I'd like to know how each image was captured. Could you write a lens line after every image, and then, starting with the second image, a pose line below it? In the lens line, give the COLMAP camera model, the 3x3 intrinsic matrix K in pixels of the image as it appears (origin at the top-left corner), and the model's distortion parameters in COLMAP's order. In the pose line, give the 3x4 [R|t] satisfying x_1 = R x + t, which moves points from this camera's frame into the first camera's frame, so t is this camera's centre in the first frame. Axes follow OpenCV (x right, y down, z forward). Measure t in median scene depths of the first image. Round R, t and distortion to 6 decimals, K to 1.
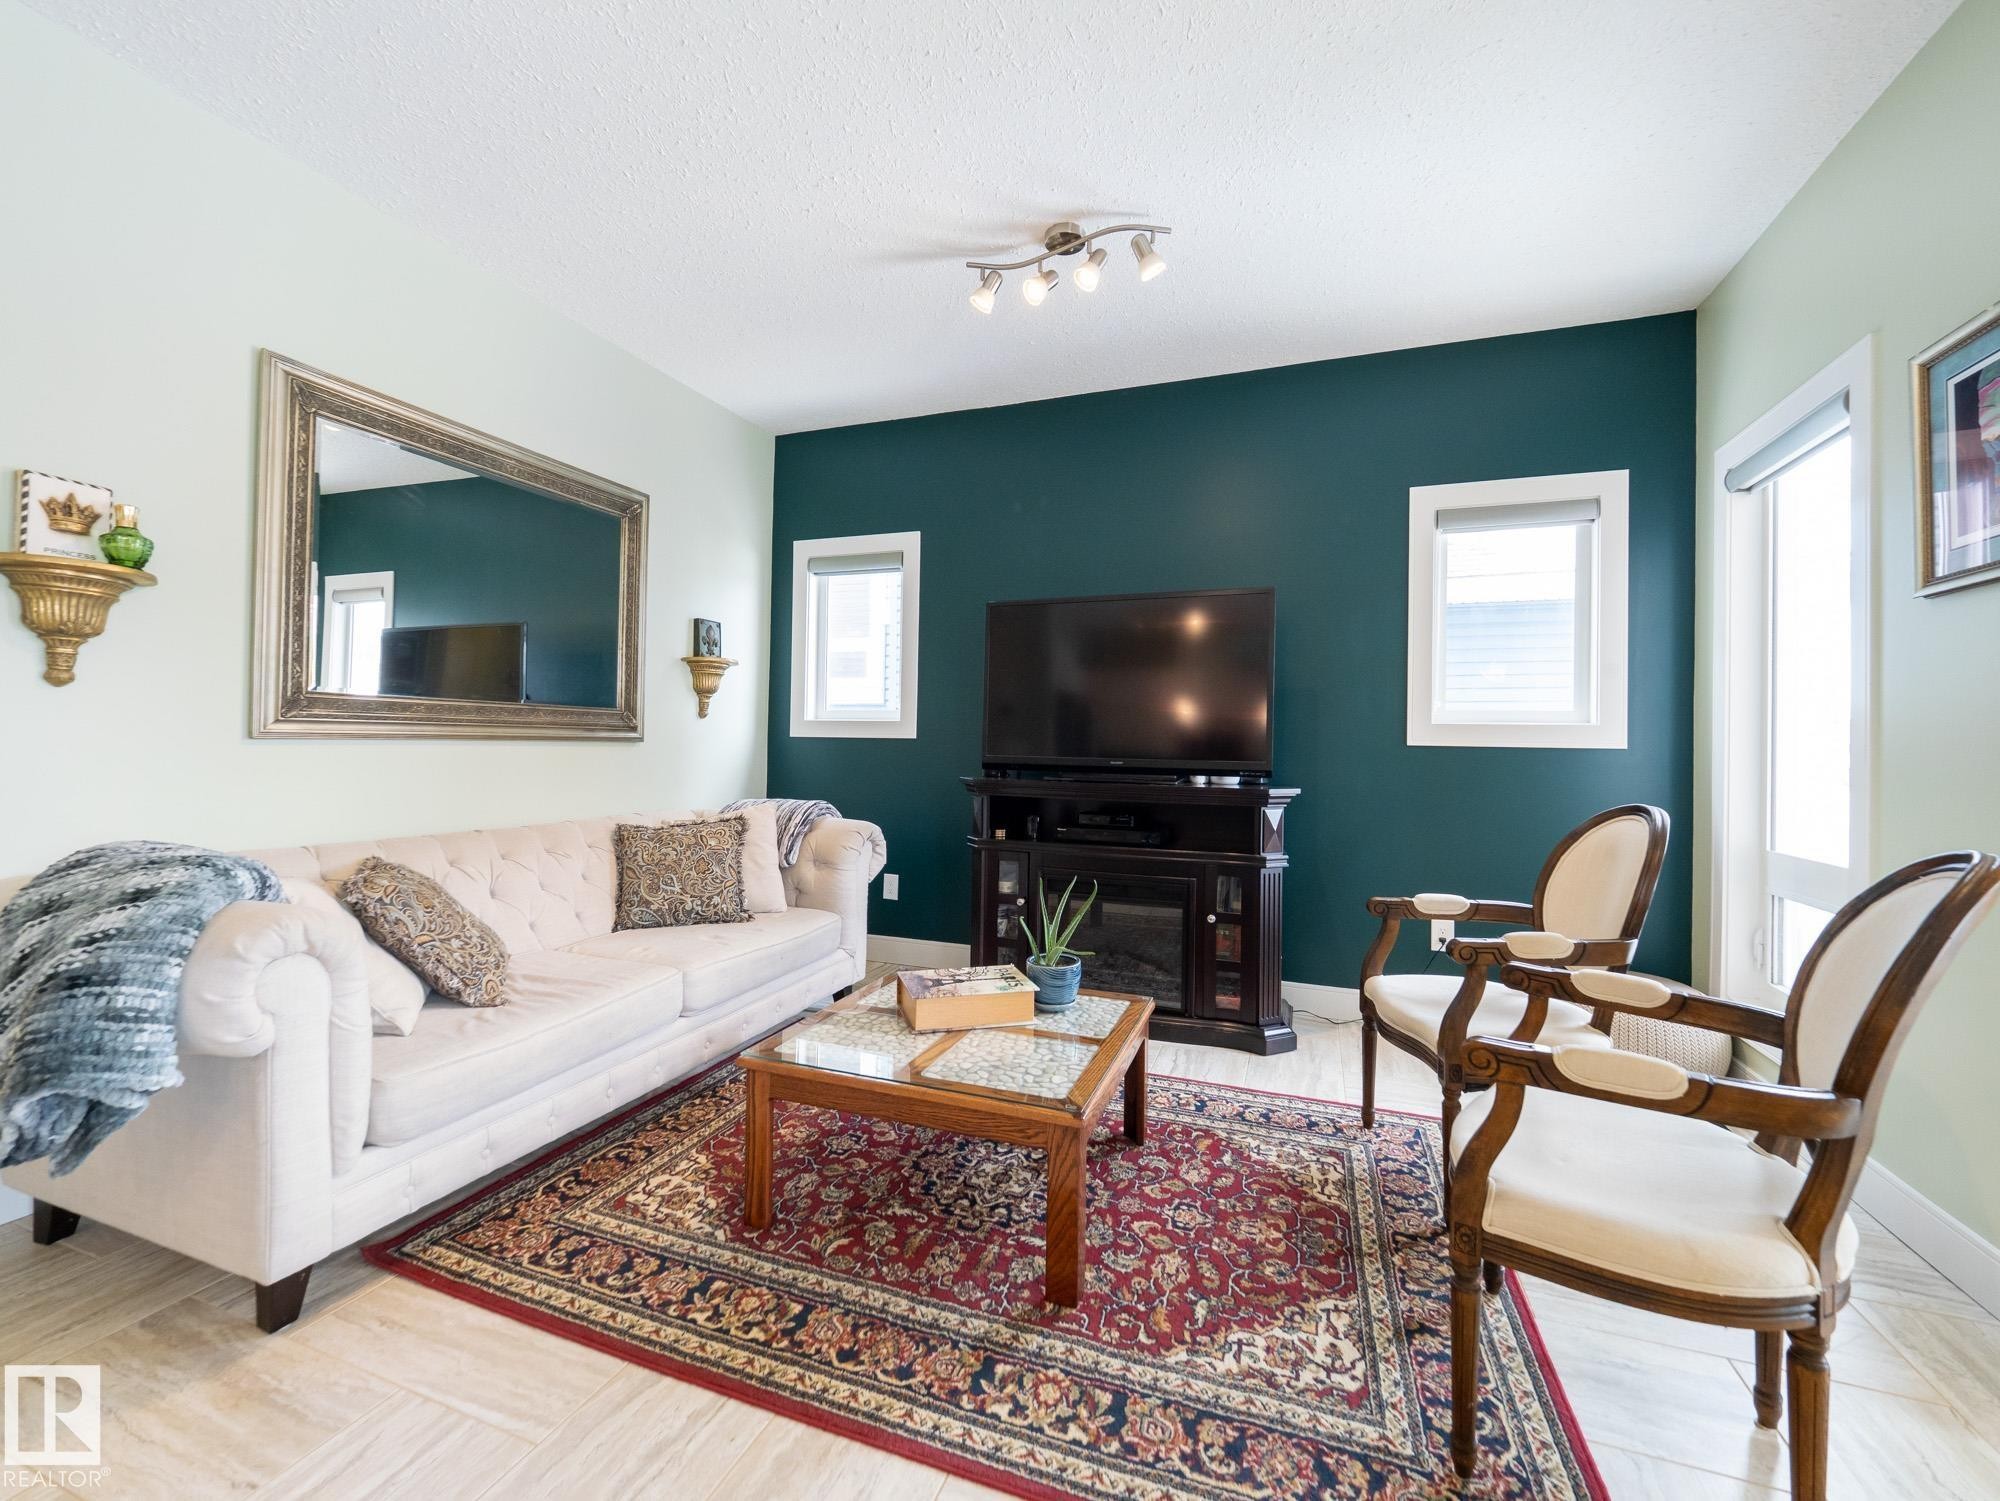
lens RADIAL K [[819.2, 0, 1015.3], [0, 819.2, 728.9], [0, 0, 1]] dist [0.001178, -0.000581]
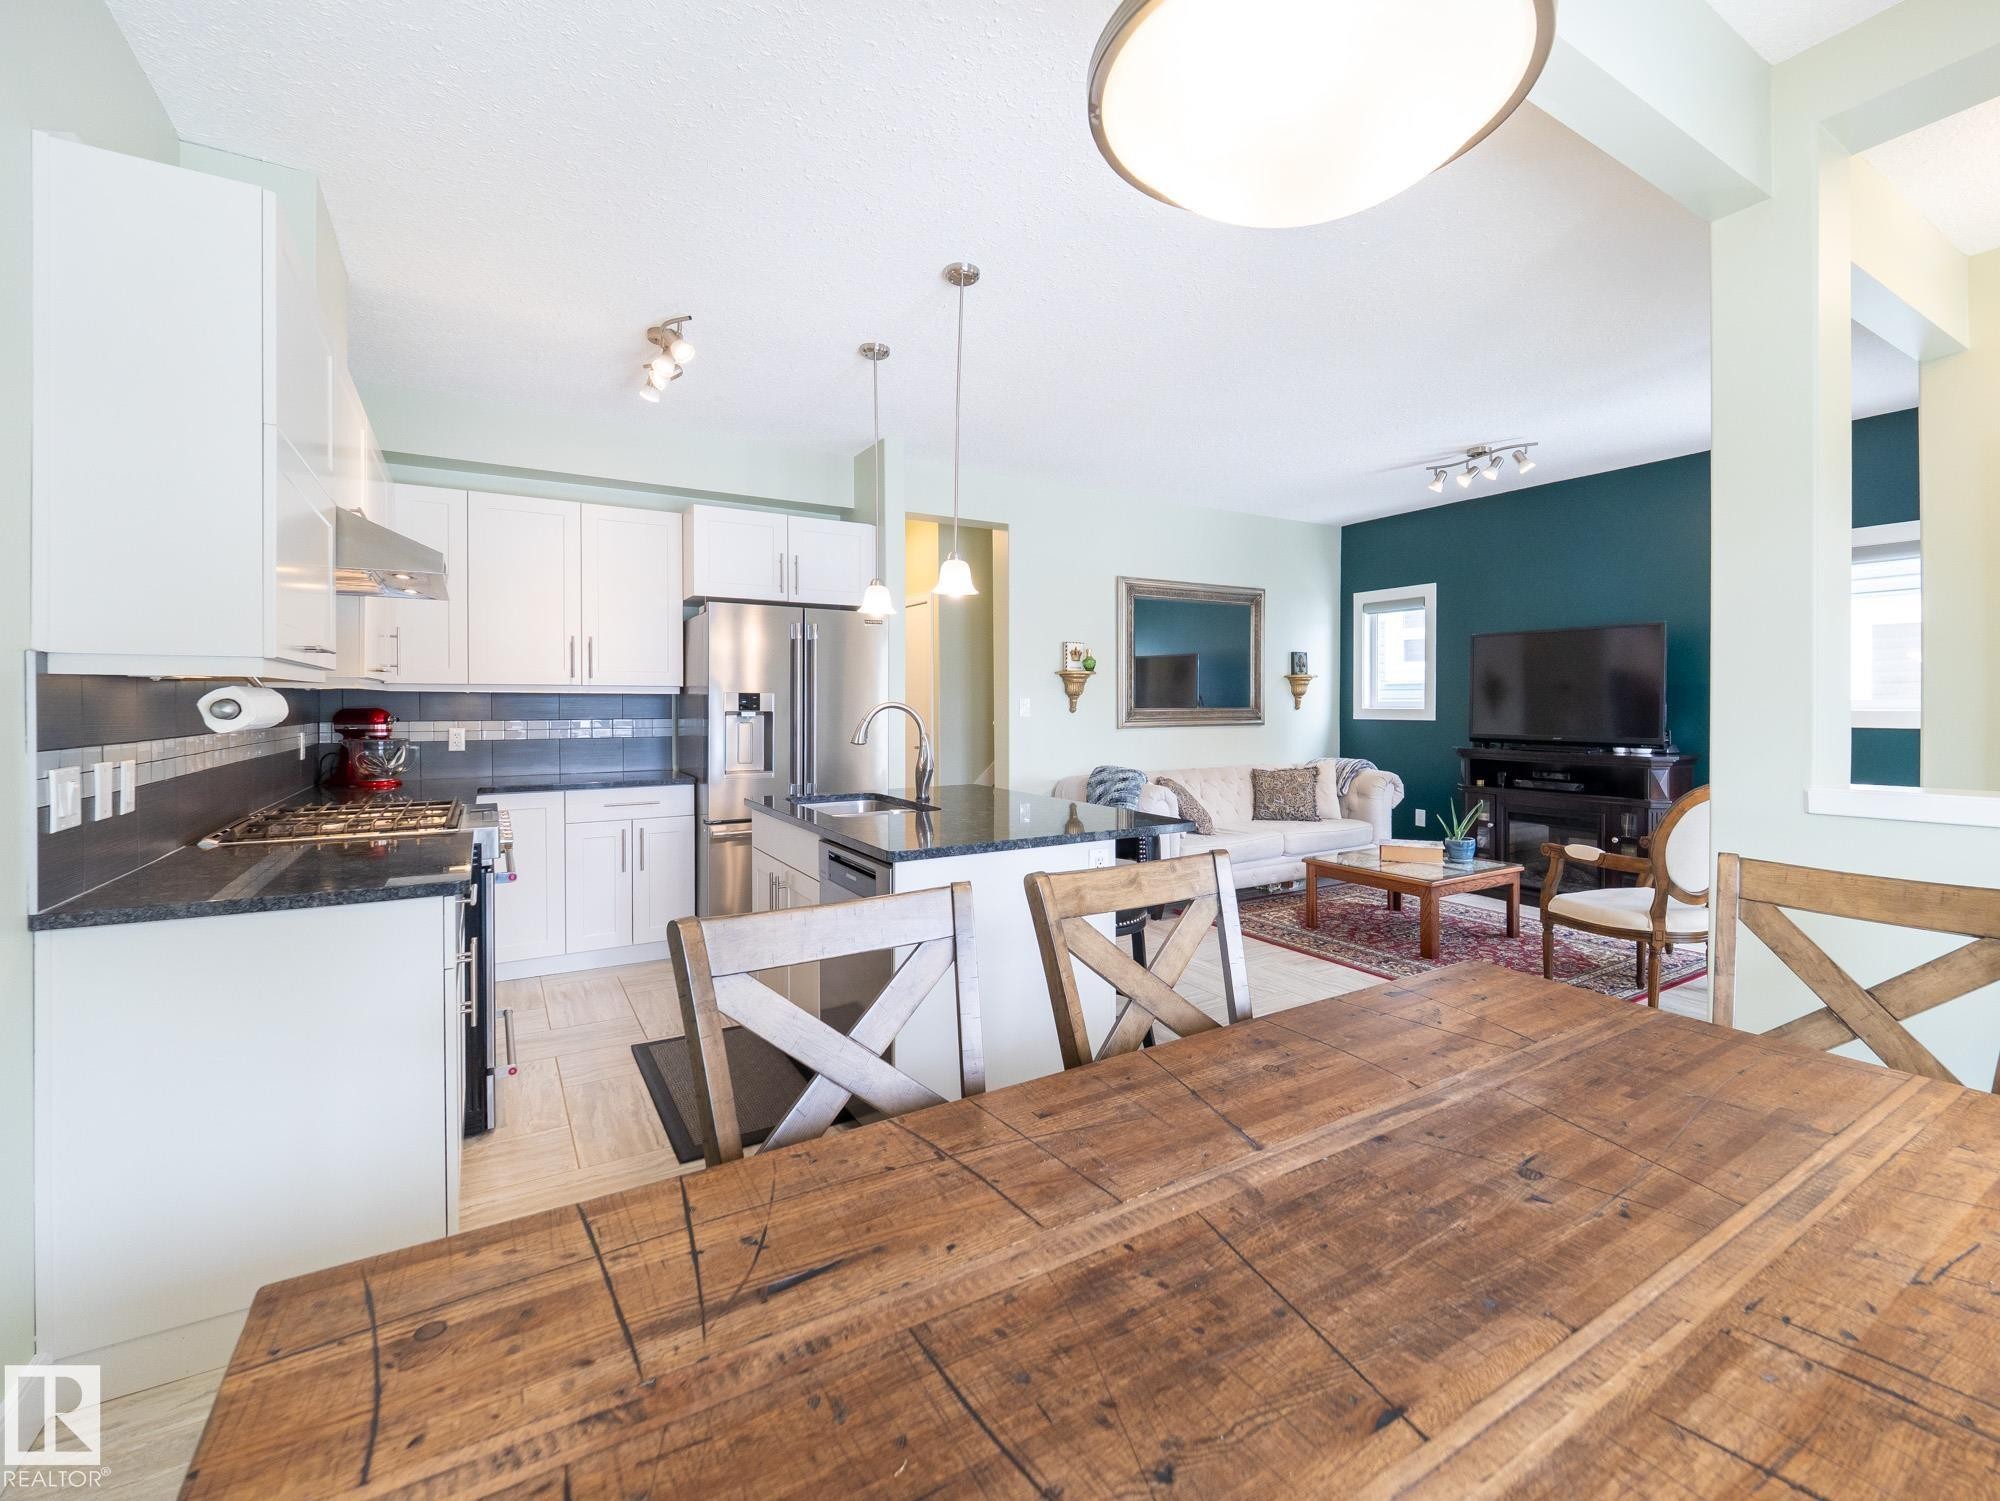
lens RADIAL K [[819.2, 0, 1015.3], [0, 819.2, 728.9], [0, 0, 1]] dist [0.001178, -0.000581]
pose [[0.749076, -0.003143, -0.662477, 0.409075], [0.032347, 0.998970, 0.031836, -0.063094], [0.661694, -0.045276, 0.748406, -0.883861]]
